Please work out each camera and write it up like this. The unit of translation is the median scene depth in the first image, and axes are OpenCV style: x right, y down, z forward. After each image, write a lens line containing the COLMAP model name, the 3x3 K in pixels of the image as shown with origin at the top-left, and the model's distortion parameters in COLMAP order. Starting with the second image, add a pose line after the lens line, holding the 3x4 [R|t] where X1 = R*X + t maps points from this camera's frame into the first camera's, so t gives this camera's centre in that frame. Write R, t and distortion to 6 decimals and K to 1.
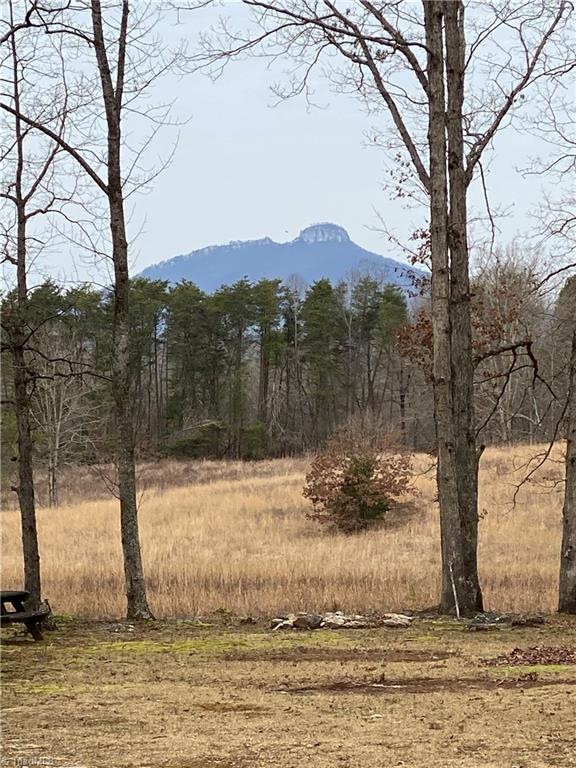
lens RADIAL K [[2878.7, 0, 290.5], [0, 2878.7, 385.3], [0, 0, 1]] dist [0.114337, 0.000000]
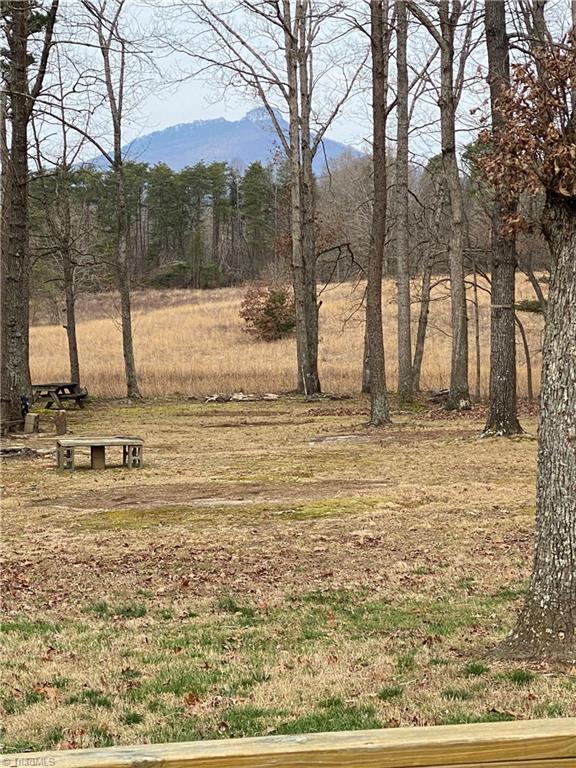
lens RADIAL K [[2143.6, 0, 286.1], [0, 2143.6, 386.3], [0, 0, 1]] dist [0.159504, 0.000000]
pose [[0.999773, -0.005596, 0.020578, 0.015610], [0.004033, 0.997158, 0.075235, -0.026964], [-0.020940, -0.075134, 0.996954, -0.346275]]
